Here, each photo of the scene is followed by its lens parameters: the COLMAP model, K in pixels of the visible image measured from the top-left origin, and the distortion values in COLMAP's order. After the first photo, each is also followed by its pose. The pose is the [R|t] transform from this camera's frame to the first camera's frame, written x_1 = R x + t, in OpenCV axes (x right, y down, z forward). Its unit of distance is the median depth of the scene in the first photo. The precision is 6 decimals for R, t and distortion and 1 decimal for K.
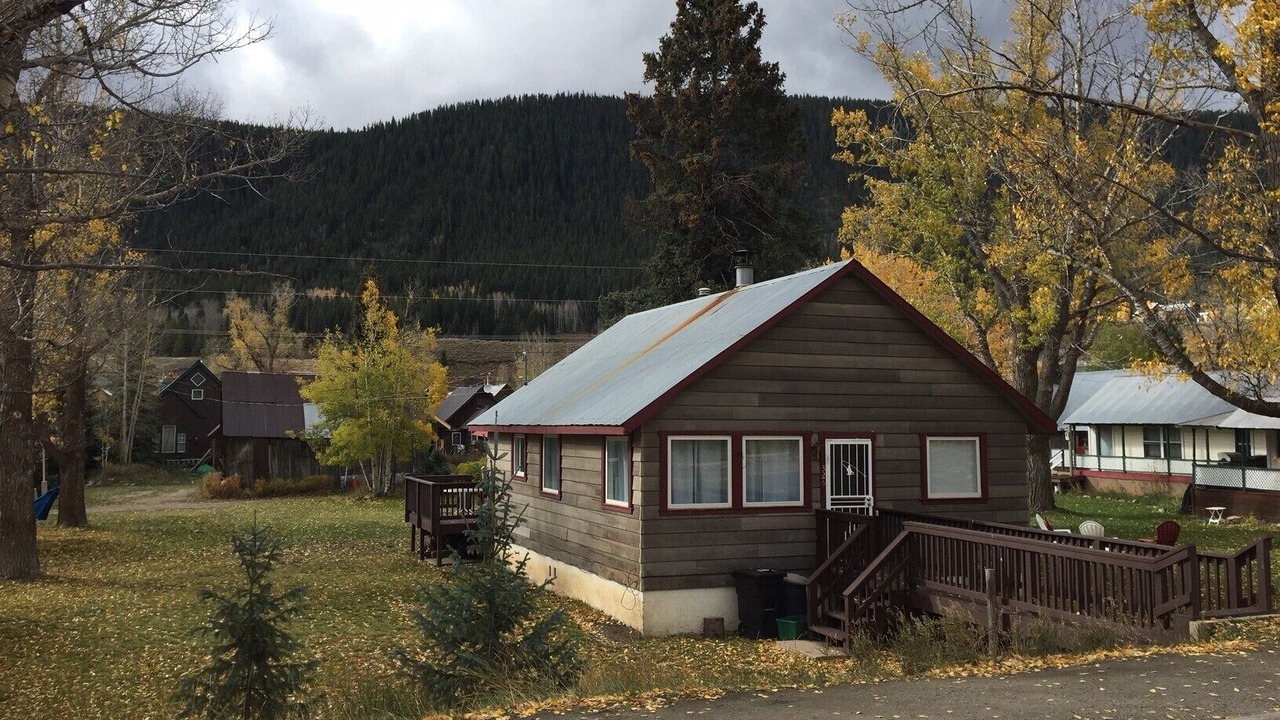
lens RADIAL K [[1062.1, 0, 640.0], [0, 1062.1, 360.0], [0, 0, 1]] dist [0.003732, 0.002688]
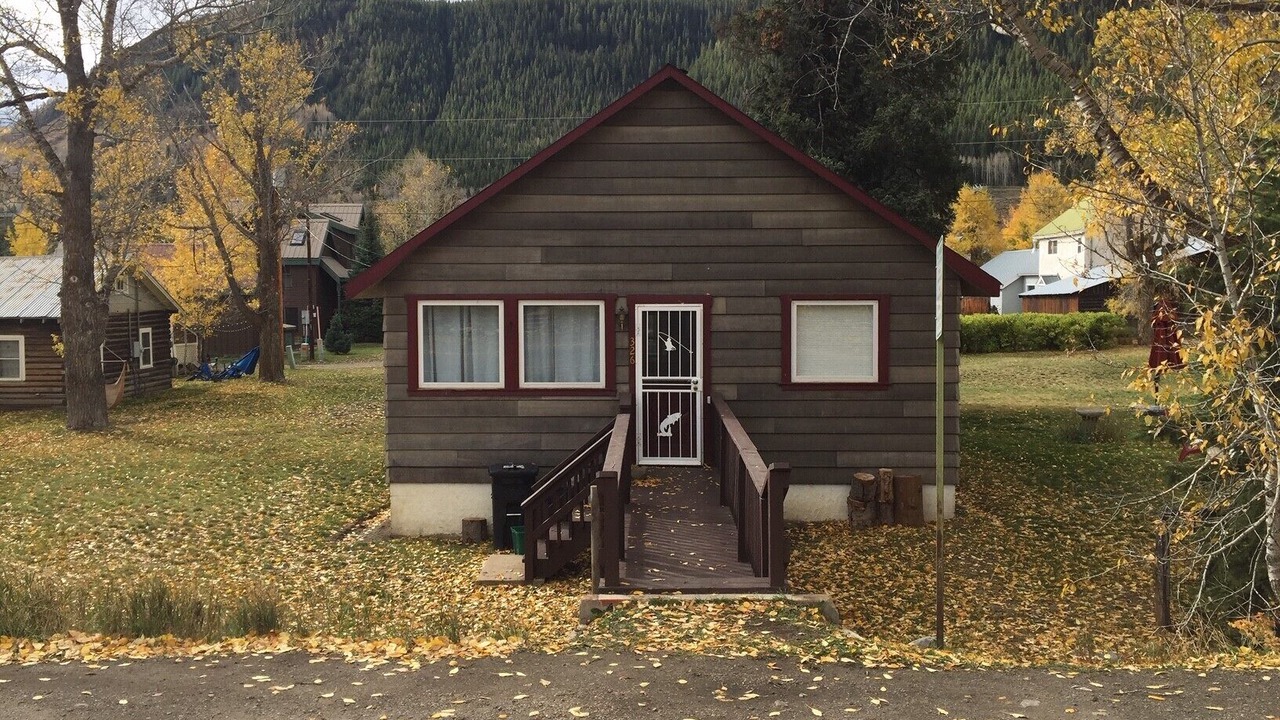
lens RADIAL K [[1062.1, 0, 640.0], [0, 1062.1, 360.0], [0, 0, 1]] dist [0.003732, 0.002688]
pose [[0.933797, 0.019400, -0.357278, 0.456530], [0.028563, 0.991301, 0.128479, 0.014770], [0.356663, -0.130178, 0.925119, 0.273615]]
